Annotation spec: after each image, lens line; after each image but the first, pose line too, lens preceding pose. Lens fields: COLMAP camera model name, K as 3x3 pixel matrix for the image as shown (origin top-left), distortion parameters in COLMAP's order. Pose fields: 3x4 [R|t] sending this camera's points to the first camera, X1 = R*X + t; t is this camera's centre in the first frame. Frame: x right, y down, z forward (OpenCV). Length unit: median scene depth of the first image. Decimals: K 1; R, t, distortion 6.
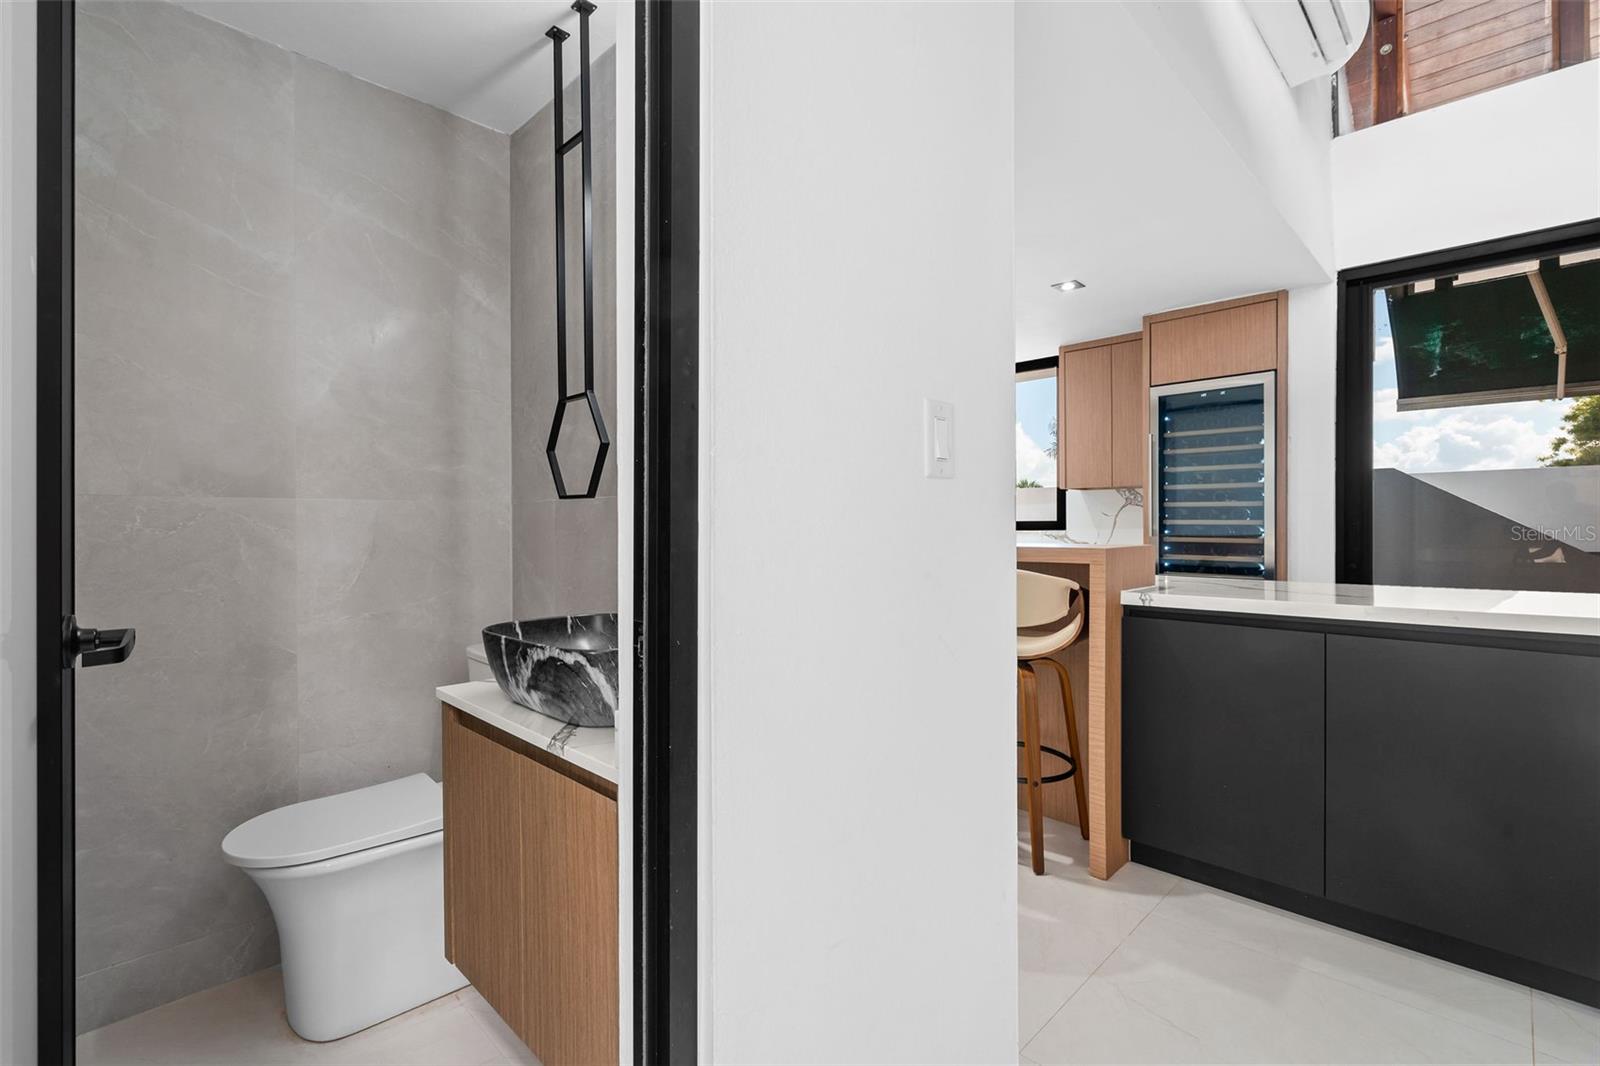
lens RADIAL K [[718.2, 0, 772.3], [0, 718.2, 529.1], [0, 0, 1]] dist [-0.004988, 0.002153]
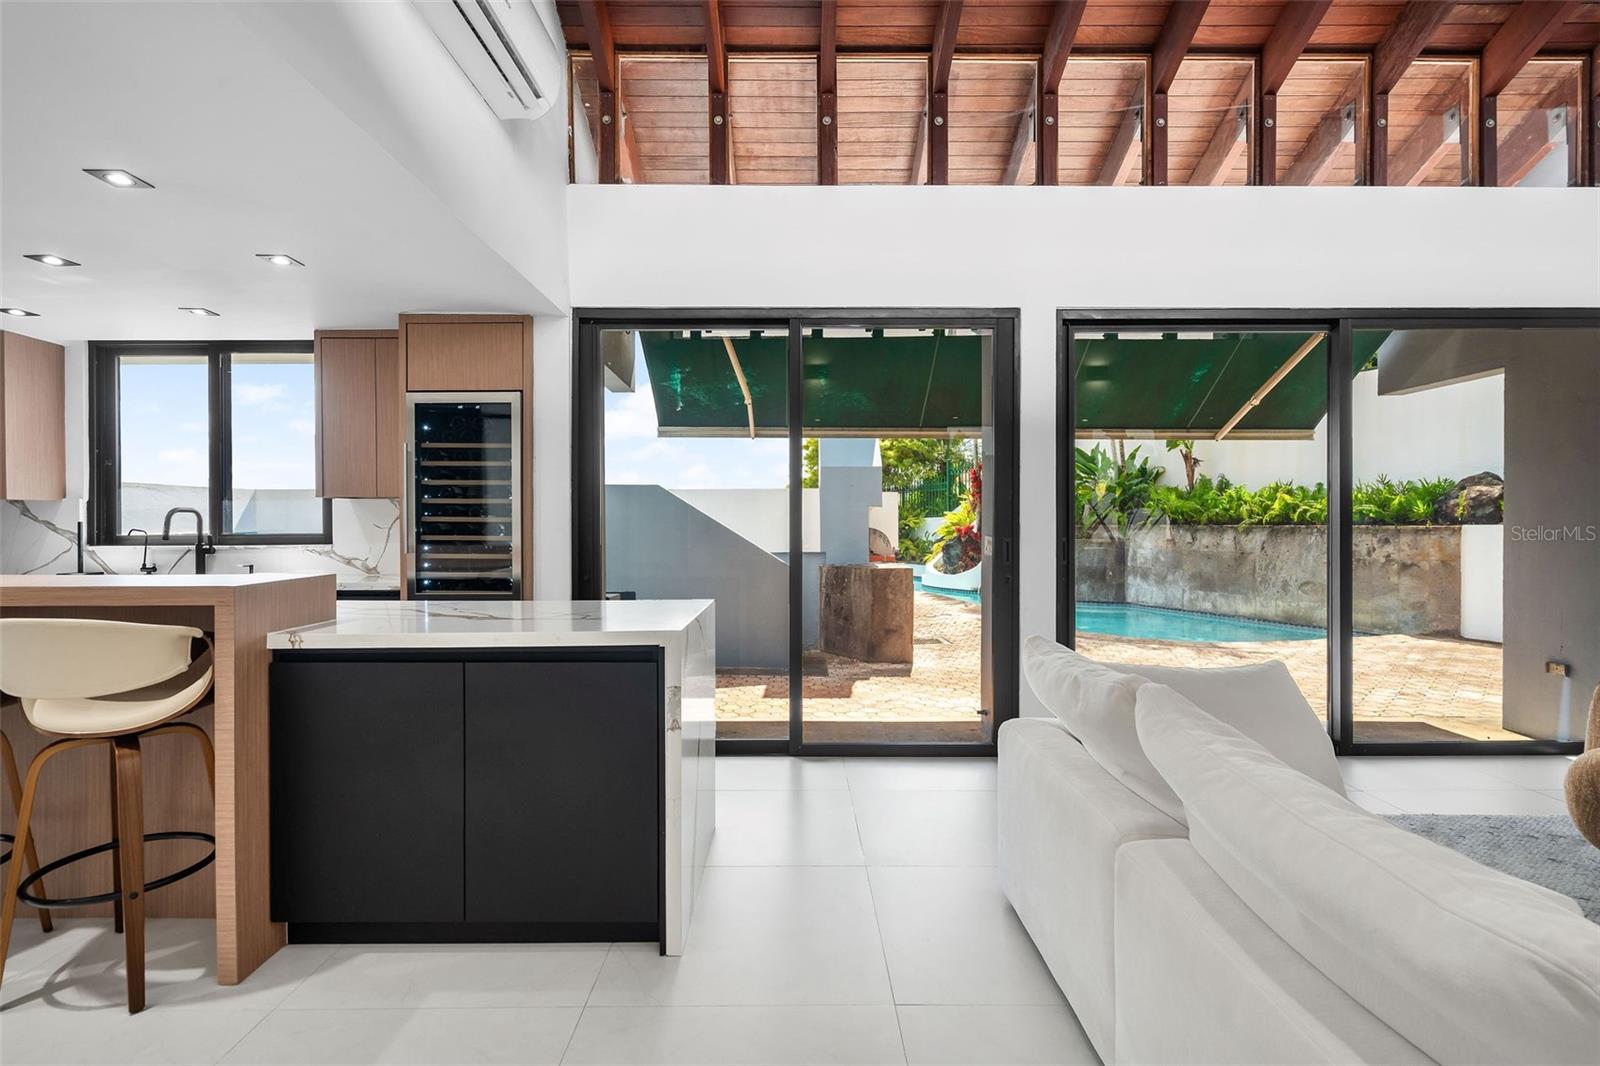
lens RADIAL K [[764.6, 0, 803.6], [0, 764.6, 527.3], [0, 0, 1]] dist [0.000868, 0.000033]
pose [[0.696898, -0.003790, 0.717160, 0.192961], [0.001526, 0.999992, 0.003802, -0.028782], [-0.717168, -0.001555, 0.696898, -0.059954]]
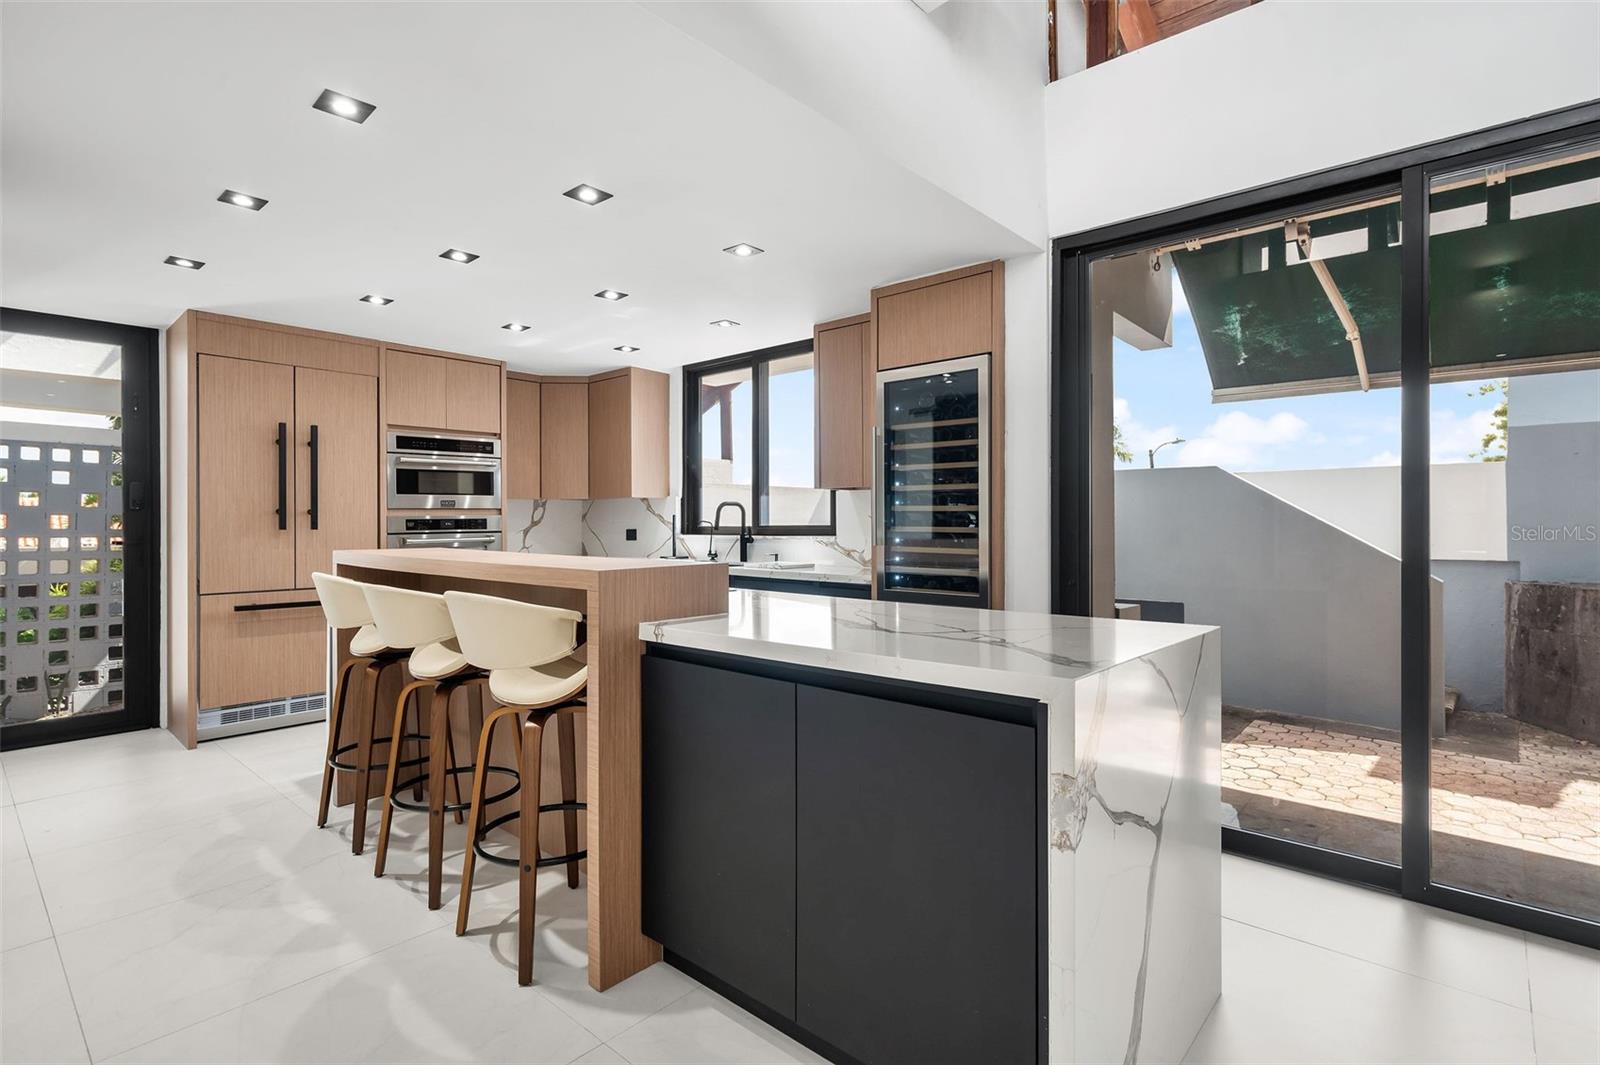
lens RADIAL K [[764.6, 0, 809.7], [0, 764.6, 522.3], [0, 0, 1]] dist [0.000868, 0.000033]
pose [[0.998483, 0.000658, 0.055062, 0.434017], [-0.000459, 0.999993, -0.003631, -0.015505], [-0.055064, 0.003600, 0.998476, 0.097402]]
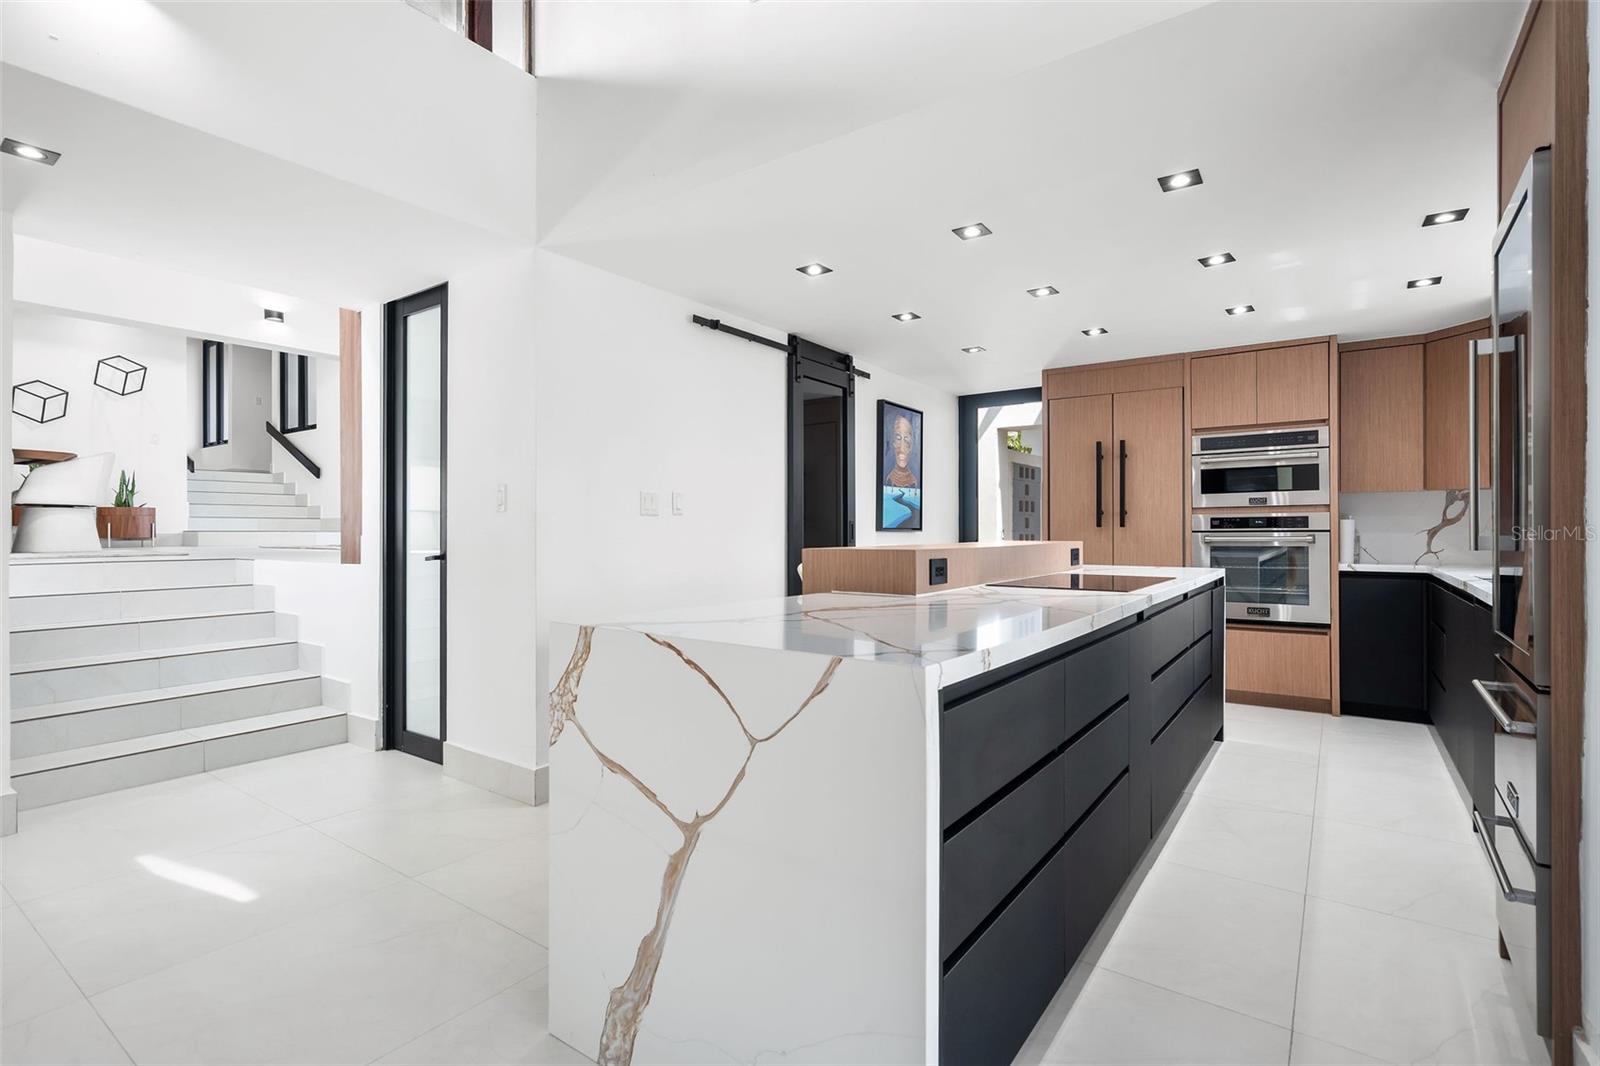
lens RADIAL K [[764.6, 0, 796.9], [0, 764.6, 534.2], [0, 0, 1]] dist [0.000868, 0.000033]
pose [[0.175537, 0.003997, -0.984465, 1.018221], [-0.001659, 0.999992, 0.003764, -0.000455], [0.984471, 0.000973, 0.175542, 0.480905]]
